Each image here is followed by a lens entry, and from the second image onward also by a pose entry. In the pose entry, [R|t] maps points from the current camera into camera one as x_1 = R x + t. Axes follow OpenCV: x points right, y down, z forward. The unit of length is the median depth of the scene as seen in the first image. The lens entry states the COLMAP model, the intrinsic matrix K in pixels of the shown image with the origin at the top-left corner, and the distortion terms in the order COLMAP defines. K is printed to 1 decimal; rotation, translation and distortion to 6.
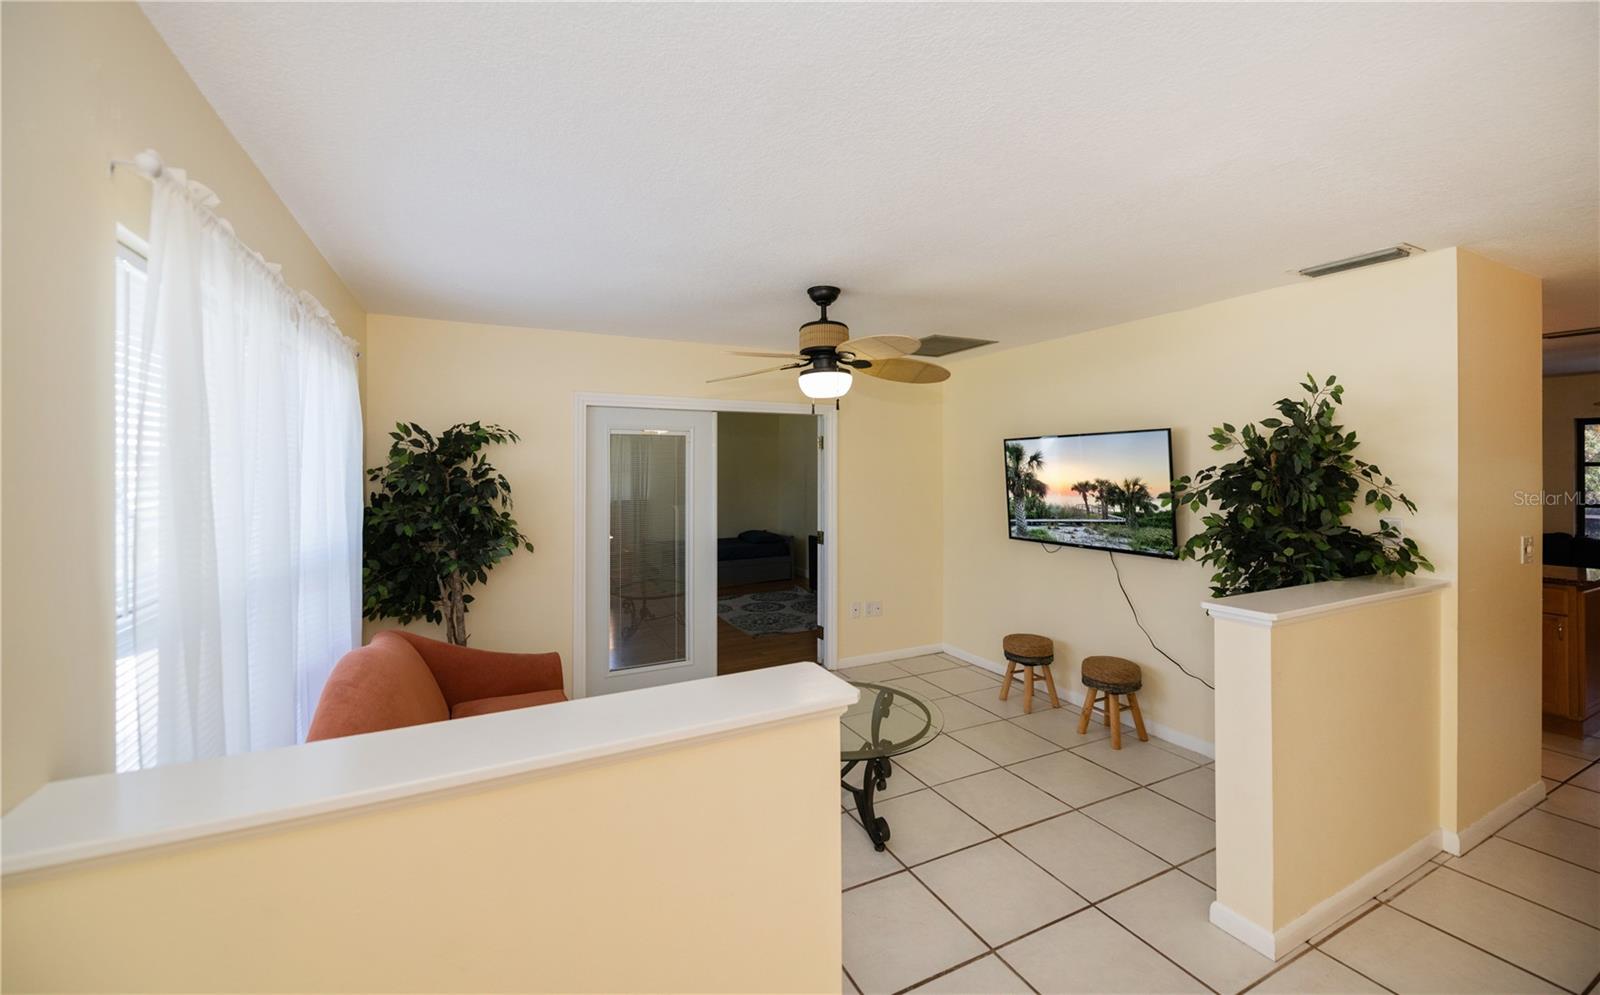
lens RADIAL K [[610.8, 0, 791.4], [0, 610.8, 487.7], [0, 0, 1]] dist [-0.004085, 0.000043]
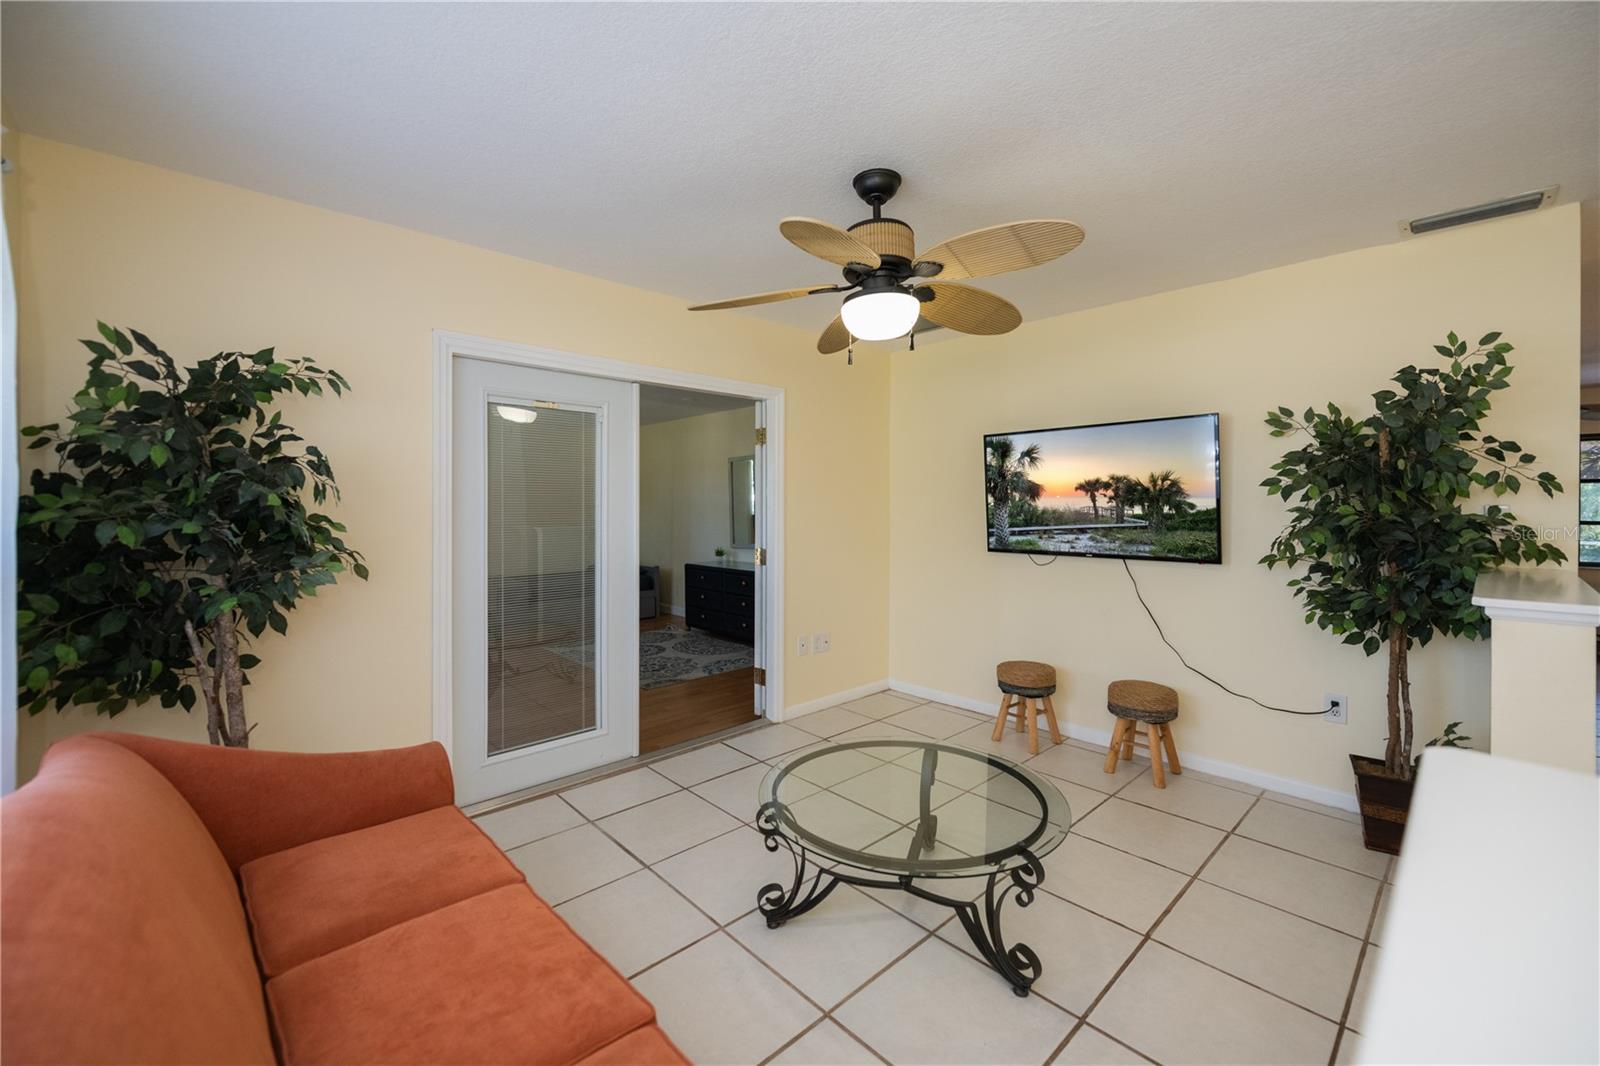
lens RADIAL K [[639.6, 0, 791.0], [0, 639.6, 522.1], [0, 0, 1]] dist [-0.002460, -0.002540]
pose [[0.960353, -0.004067, 0.278756, -0.206117], [0.003310, 0.999989, 0.003186, 0.051078], [-0.278766, -0.002137, 0.960357, 0.282374]]
